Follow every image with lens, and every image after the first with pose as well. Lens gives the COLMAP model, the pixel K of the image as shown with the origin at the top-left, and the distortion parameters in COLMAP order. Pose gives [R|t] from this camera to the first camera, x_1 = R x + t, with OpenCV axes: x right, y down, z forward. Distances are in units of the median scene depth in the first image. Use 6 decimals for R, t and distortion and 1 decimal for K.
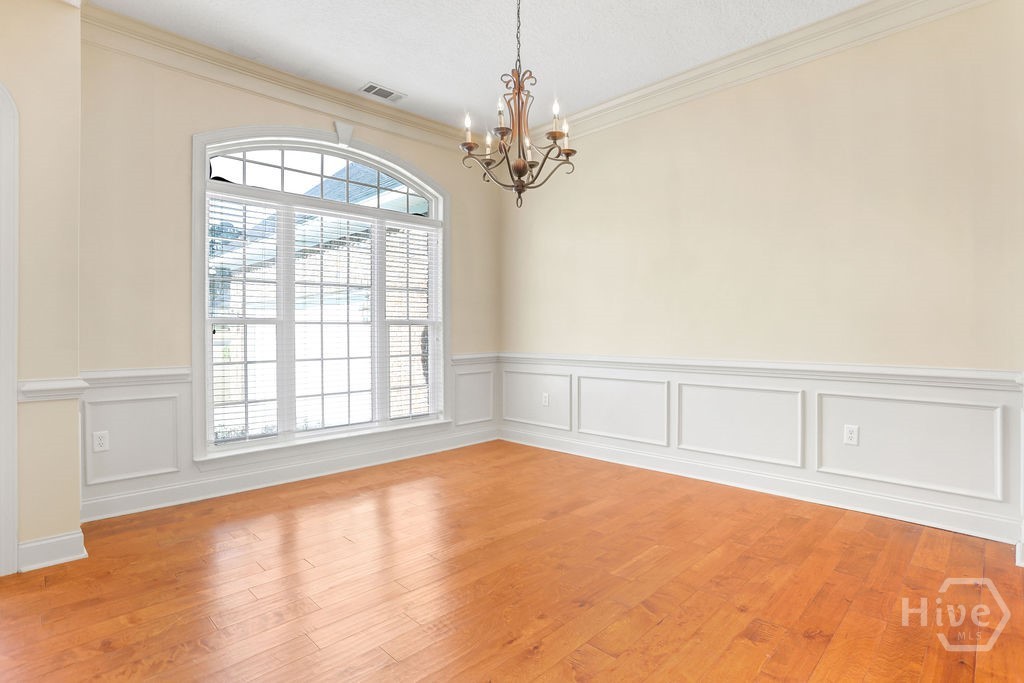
lens RADIAL K [[511.2, 0, 516.1], [0, 511.2, 333.0], [0, 0, 1]] dist [-0.057069, 0.021133]
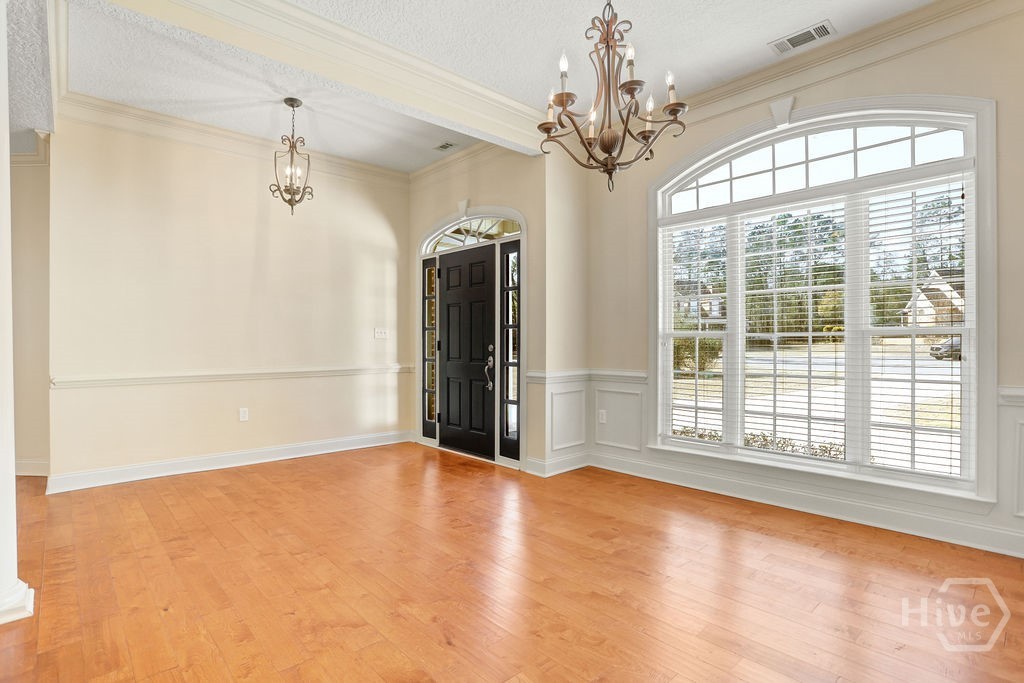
lens RADIAL K [[511.2, 0, 513.8], [0, 511.2, 346.6], [0, 0, 1]] dist [-0.057069, 0.021133]
pose [[-0.039181, 0.017203, -0.999084, 0.549959], [0.003532, 0.999848, 0.017077, -0.015992], [0.999226, -0.002860, -0.039236, 0.607939]]
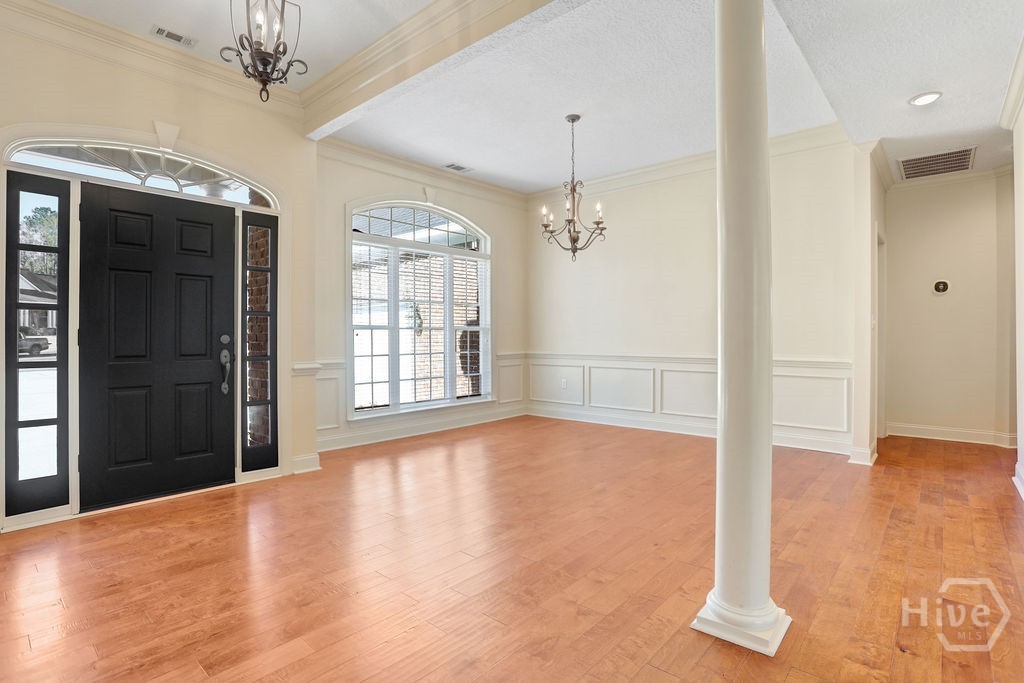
lens RADIAL K [[511.2, 0, 511.1], [0, 511.2, 337.4], [0, 0, 1]] dist [-0.057069, 0.021133]
pose [[0.998385, 0.001817, 0.056776, -0.204282], [-0.001909, 0.999997, 0.001556, 0.002171], [-0.056773, -0.001662, 0.998386, -0.467229]]
